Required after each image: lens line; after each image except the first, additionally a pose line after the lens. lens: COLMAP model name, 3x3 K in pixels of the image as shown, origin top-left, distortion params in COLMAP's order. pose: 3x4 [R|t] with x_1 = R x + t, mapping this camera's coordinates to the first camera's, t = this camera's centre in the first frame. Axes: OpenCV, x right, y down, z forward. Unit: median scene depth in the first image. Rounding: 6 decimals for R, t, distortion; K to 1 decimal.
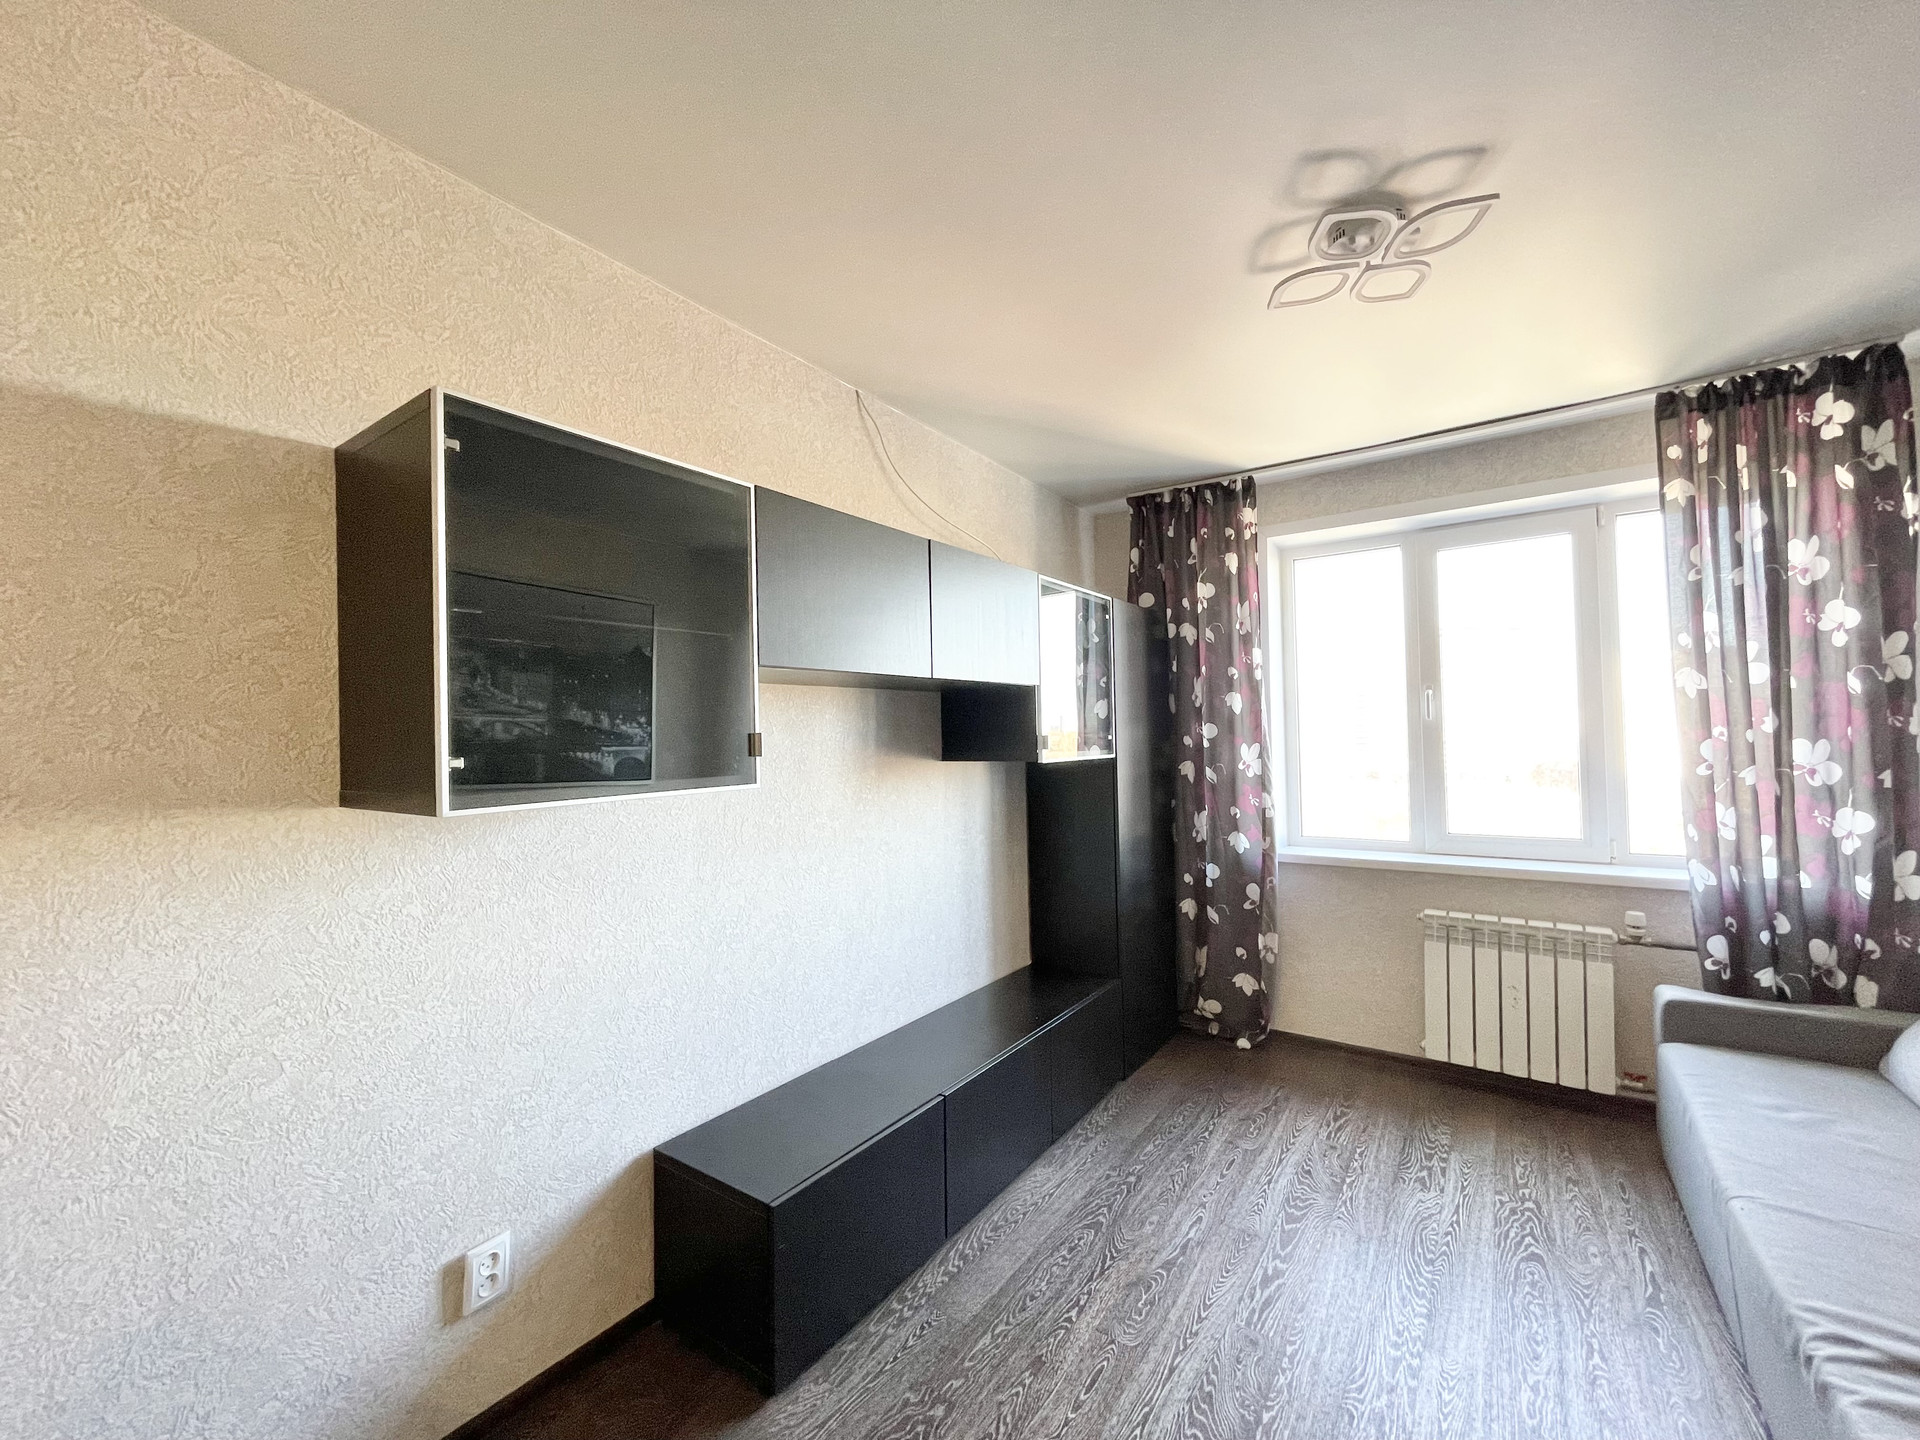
lens RADIAL K [[774.8, 0, 958.7], [0, 774.8, 723.7], [0, 0, 1]] dist [-0.003225, 0.000215]
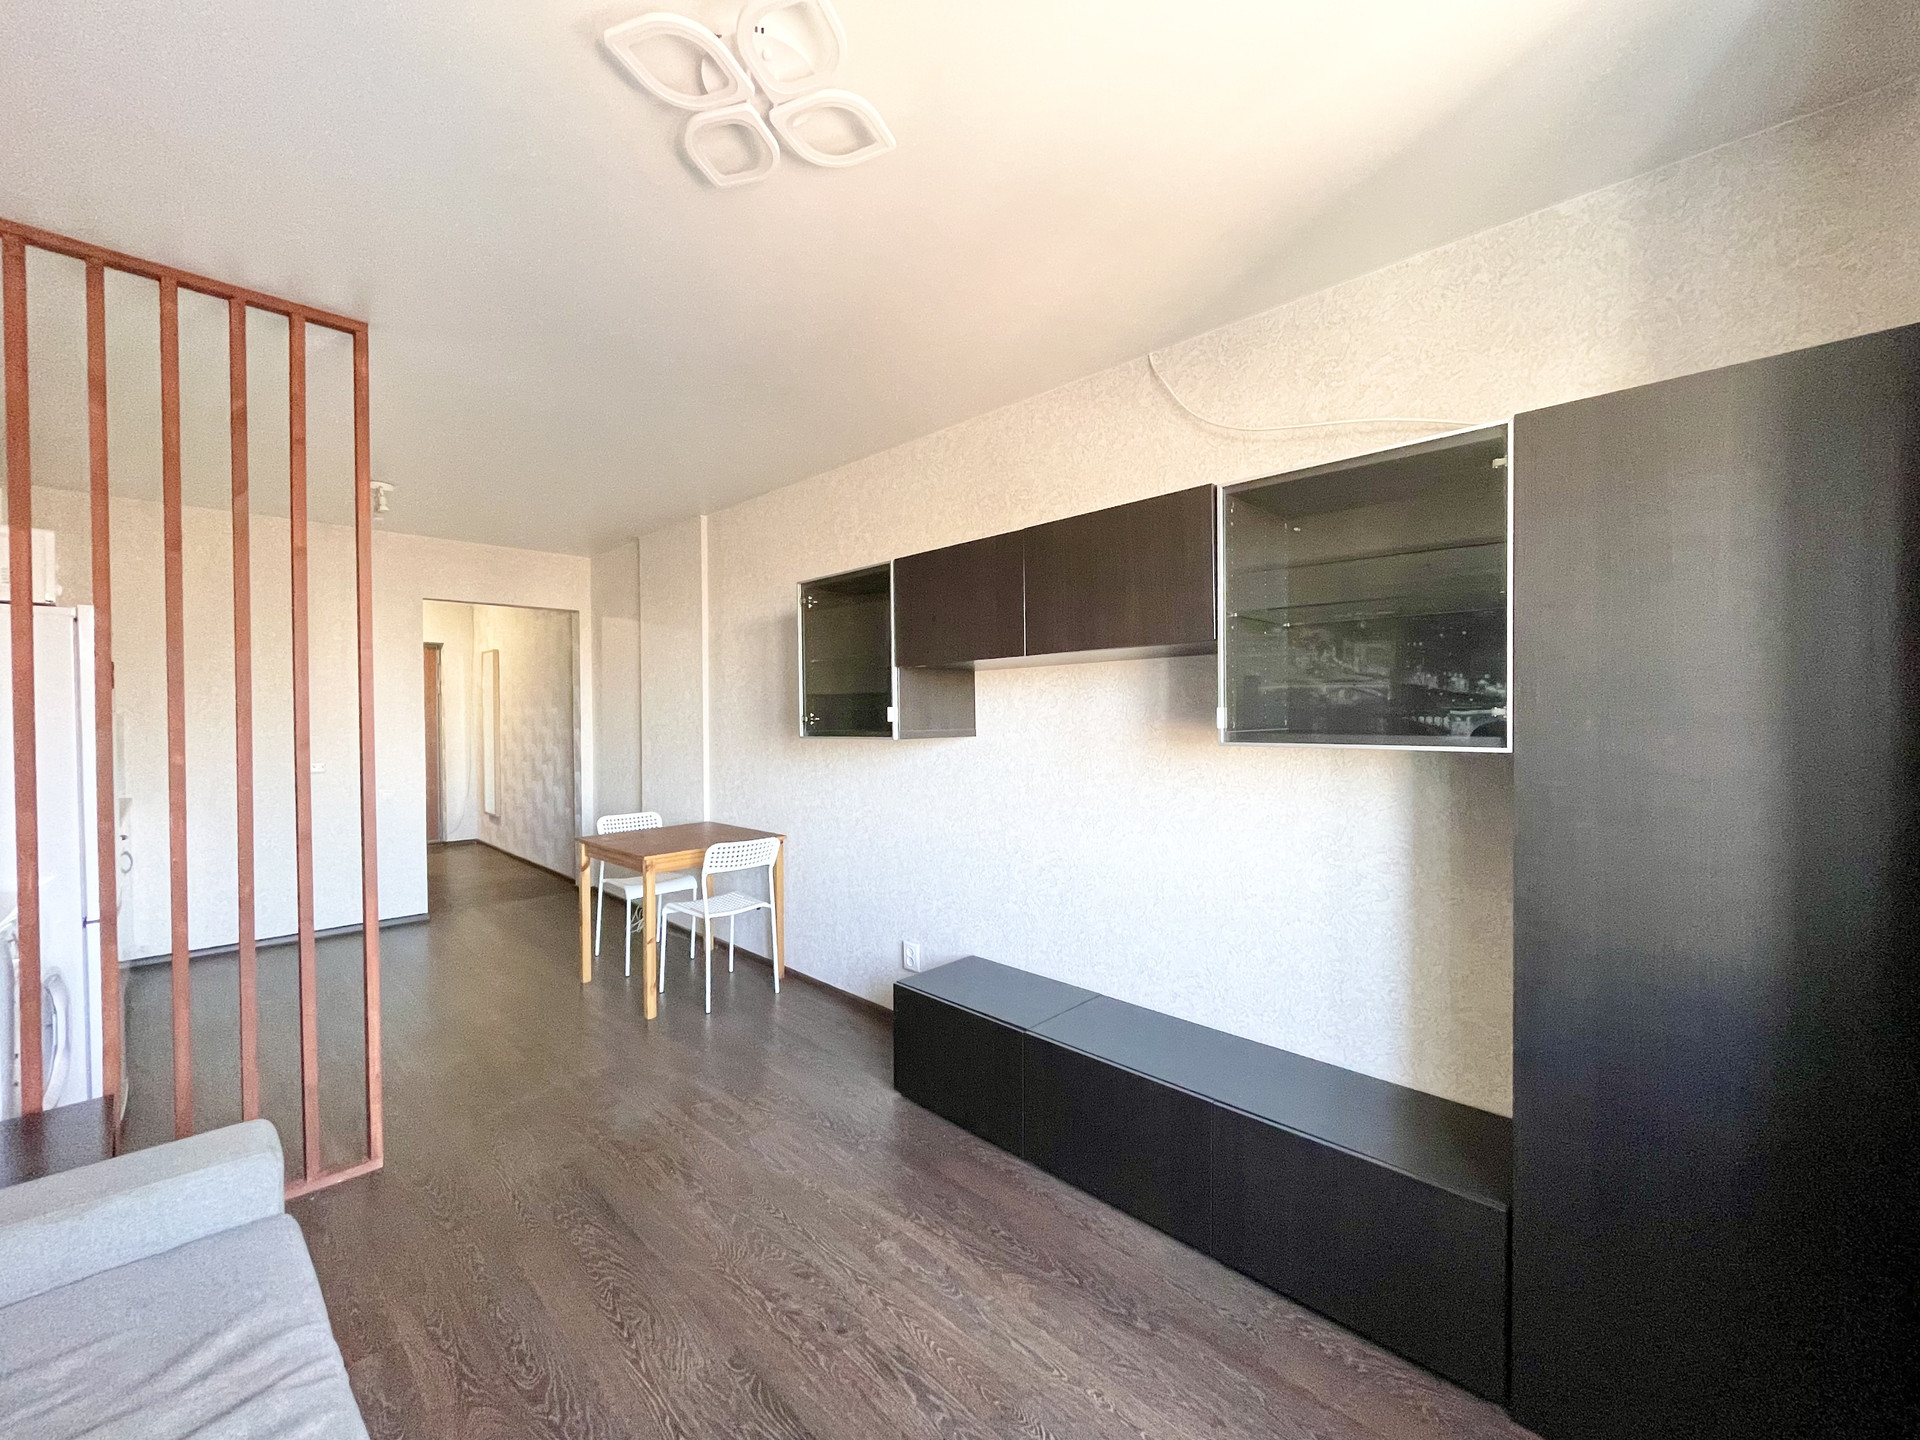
lens RADIAL K [[774.8, 0, 958.7], [0, 774.8, 723.7], [0, 0, 1]] dist [-0.003225, 0.000215]
pose [[-0.172116, 0.029550, -0.984633, 0.748606], [0.032704, 0.999170, 0.024269, 0.004298], [0.984534, -0.028024, -0.172940, 0.768912]]
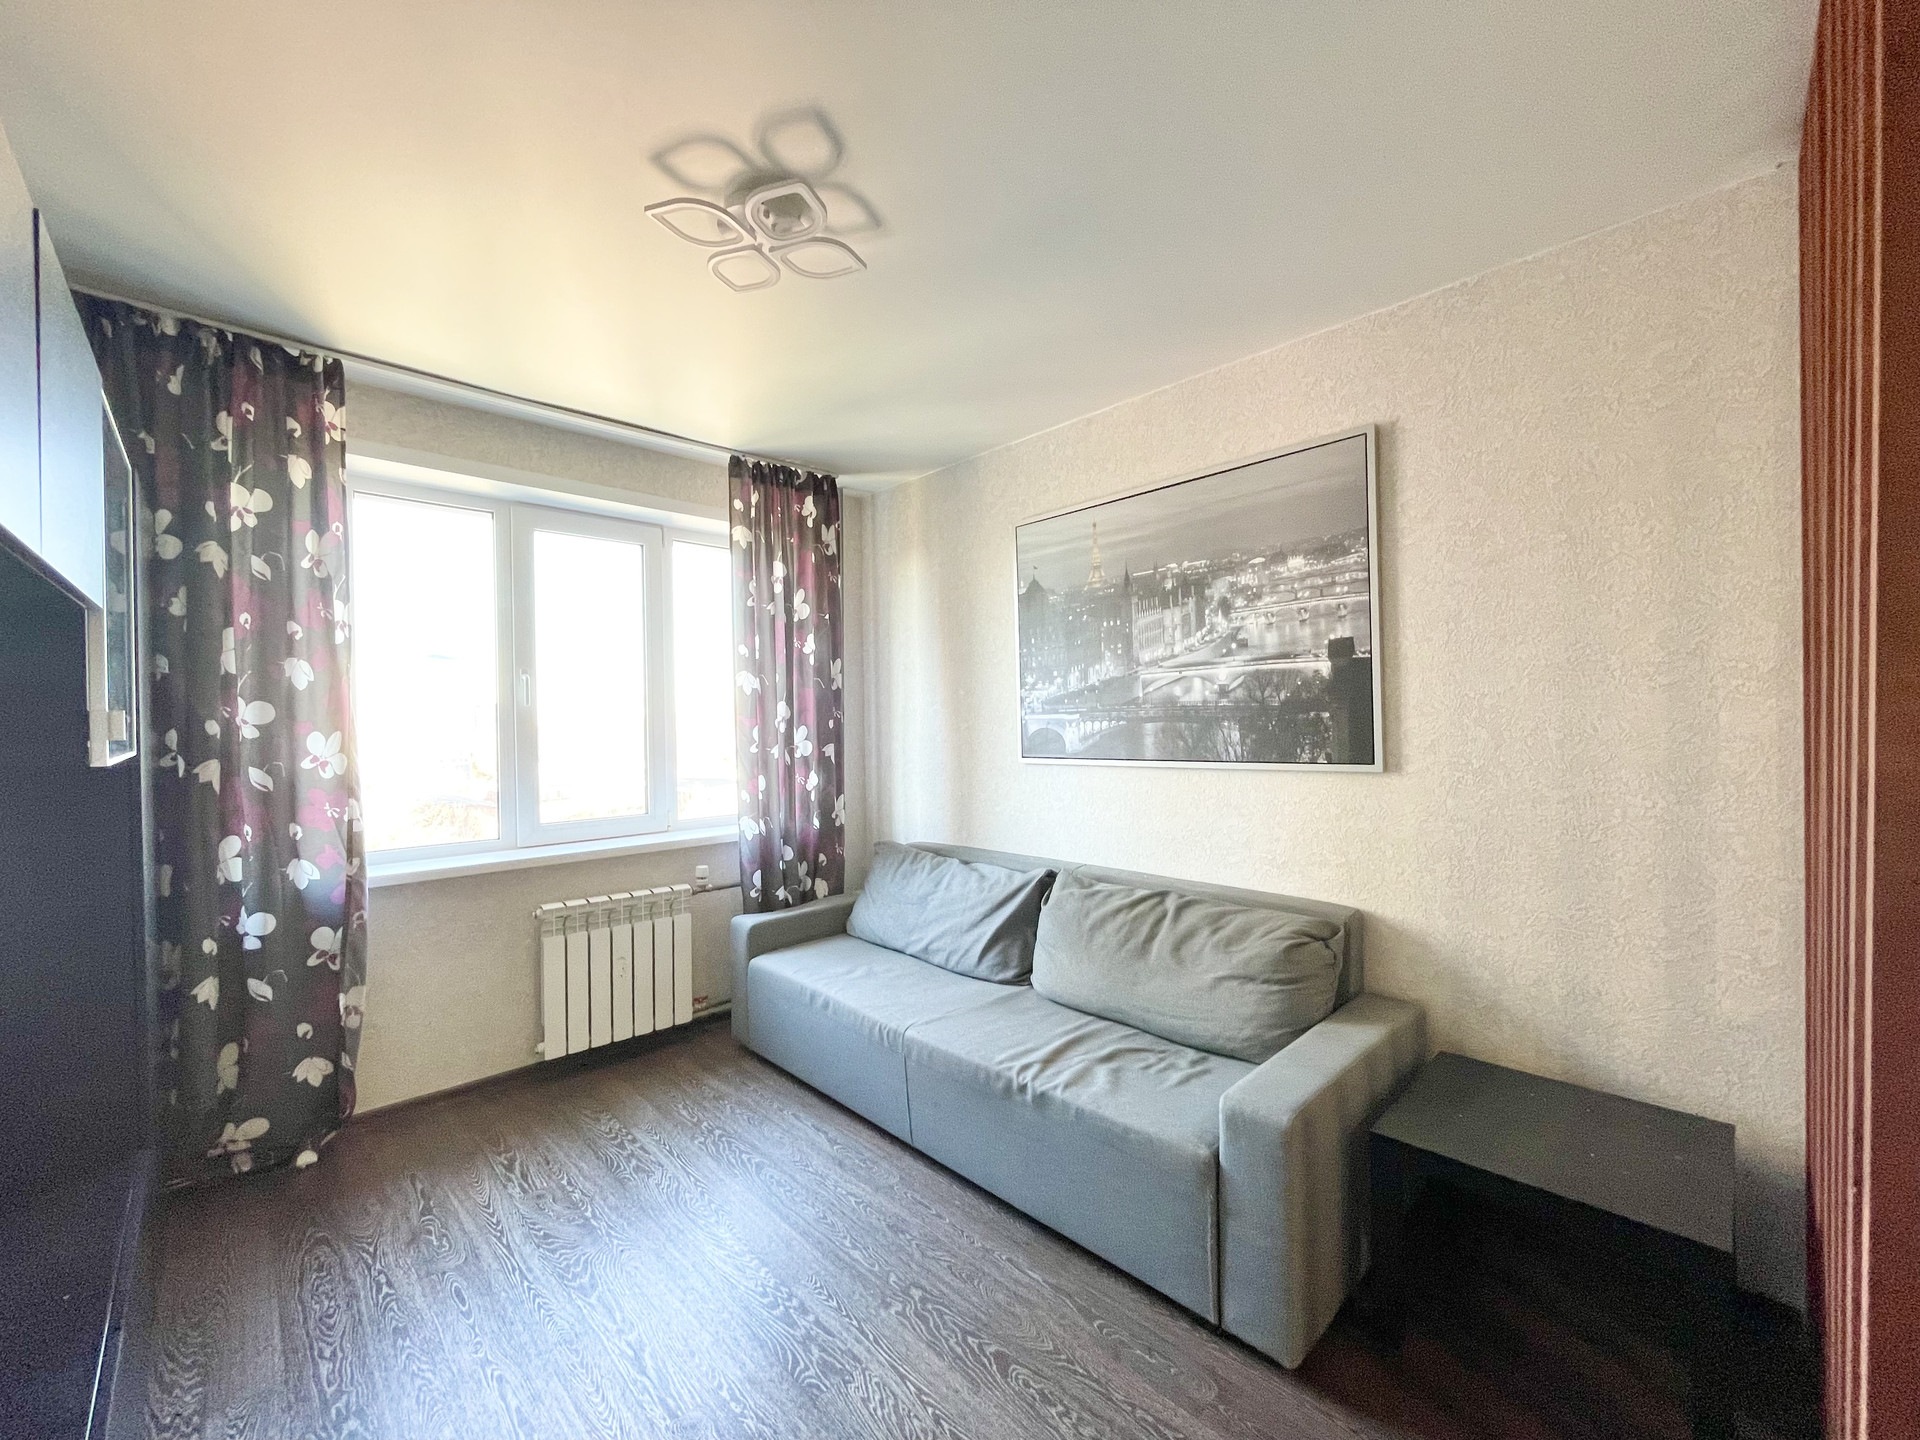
lens RADIAL K [[774.8, 0, 958.7], [0, 774.8, 723.7], [0, 0, 1]] dist [-0.003225, 0.000215]
pose [[0.198096, 0.009052, 0.980141, -0.231538], [-0.012078, 0.999904, -0.006793, 0.017739], [-0.980108, -0.010492, 0.198186, 0.319046]]
